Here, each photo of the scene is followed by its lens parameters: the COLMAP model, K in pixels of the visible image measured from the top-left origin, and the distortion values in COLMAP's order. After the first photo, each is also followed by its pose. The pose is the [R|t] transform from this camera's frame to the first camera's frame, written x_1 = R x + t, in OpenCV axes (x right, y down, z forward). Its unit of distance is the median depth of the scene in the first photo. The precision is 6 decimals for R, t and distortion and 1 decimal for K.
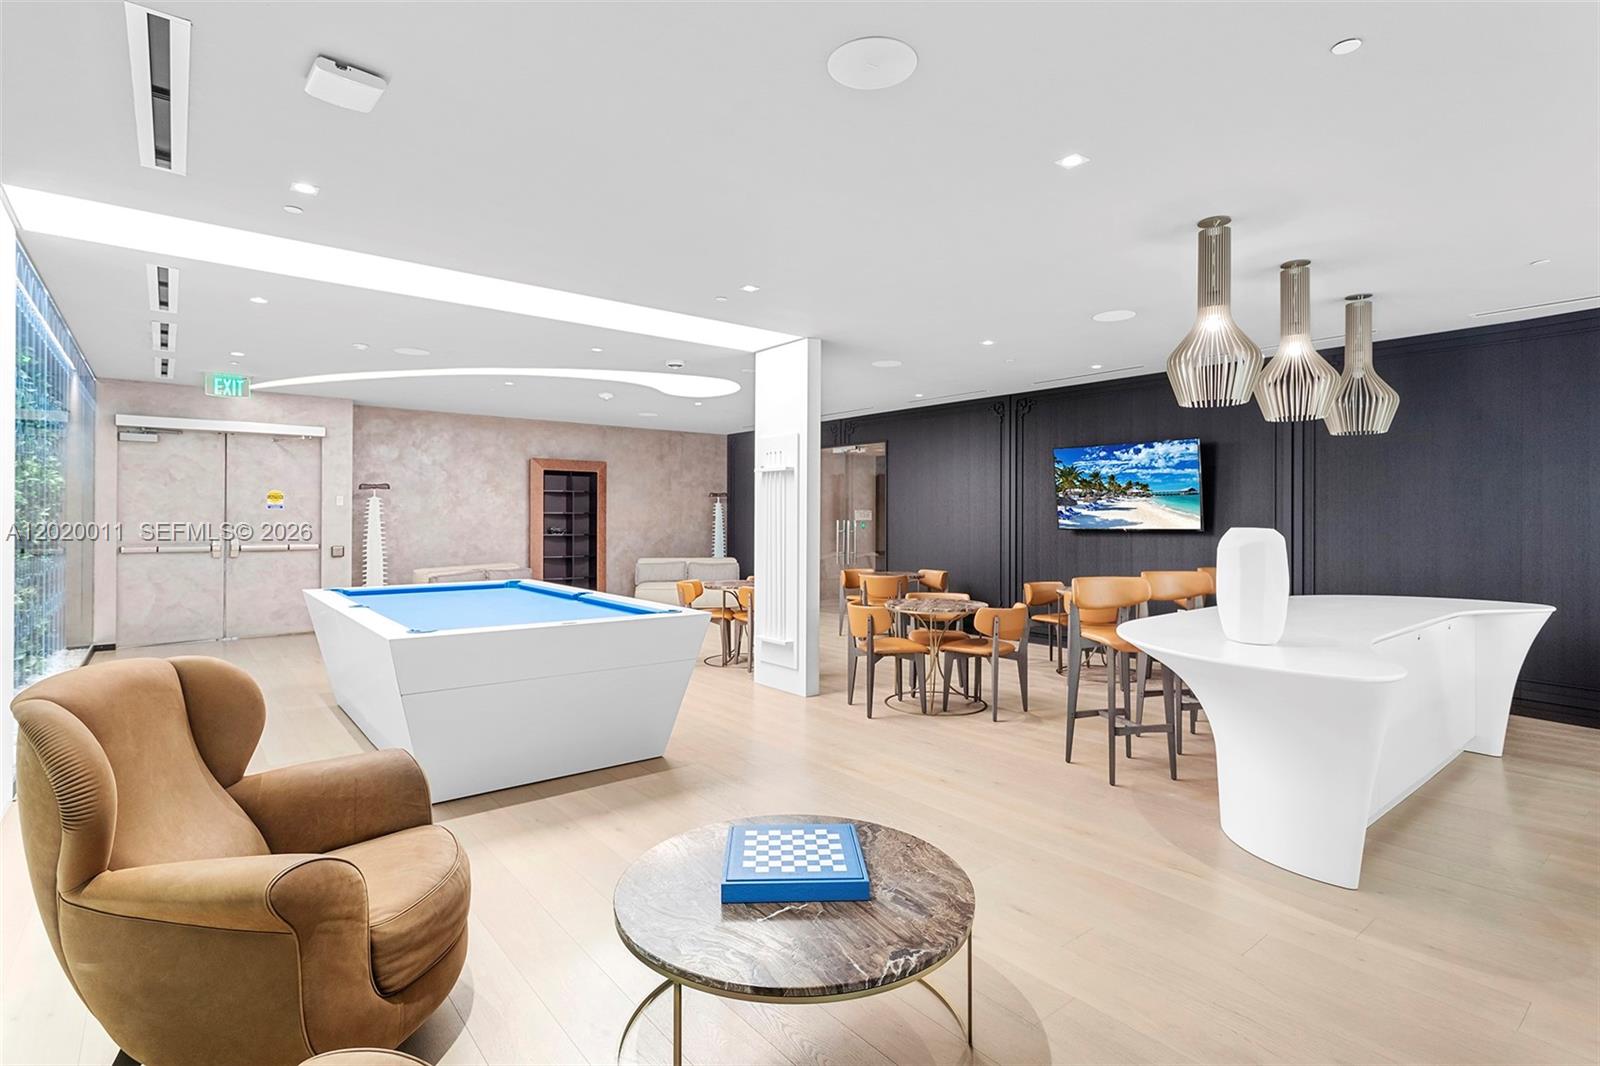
lens RADIAL K [[773.8, 0, 797.9], [0, 773.8, 527.1], [0, 0, 1]] dist [0.003659, 0.002411]
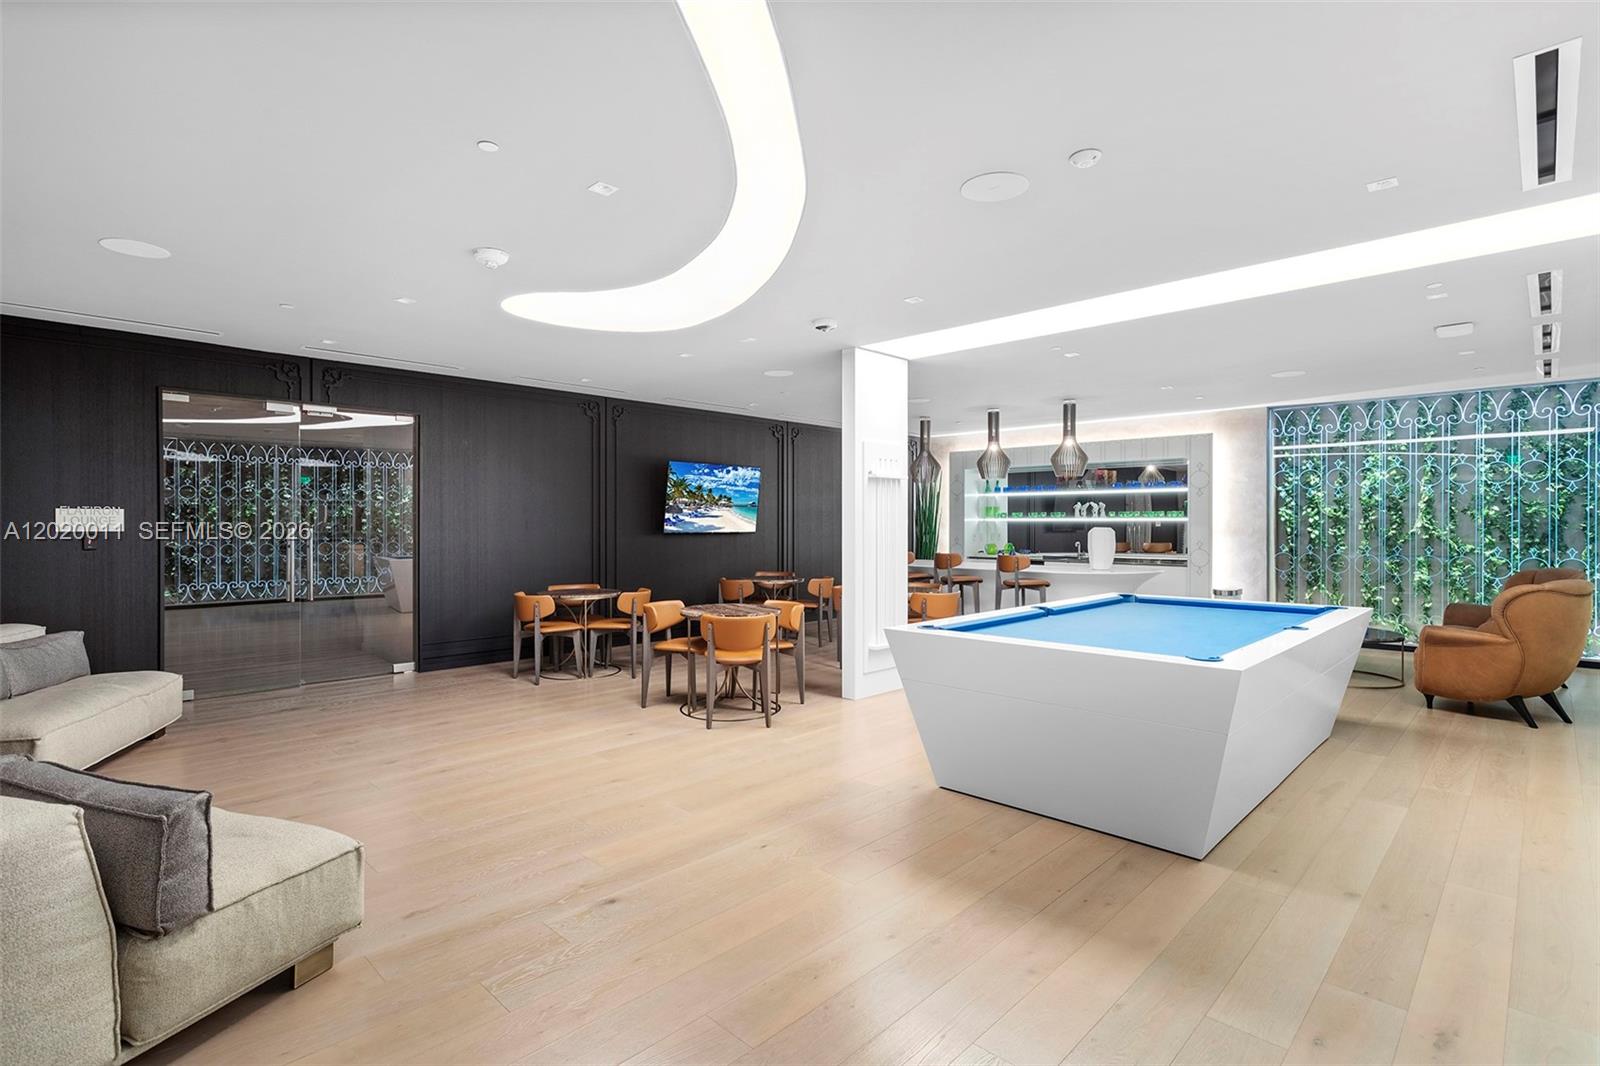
lens RADIAL K [[773.8, 0, 792.5], [0, 773.8, 523.9], [0, 0, 1]] dist [0.003659, 0.002411]
pose [[-0.116067, -0.003883, 0.993234, -0.871518], [0.015464, 0.999864, 0.005717, -0.017694], [-0.993121, 0.016023, -0.115991, 1.073717]]
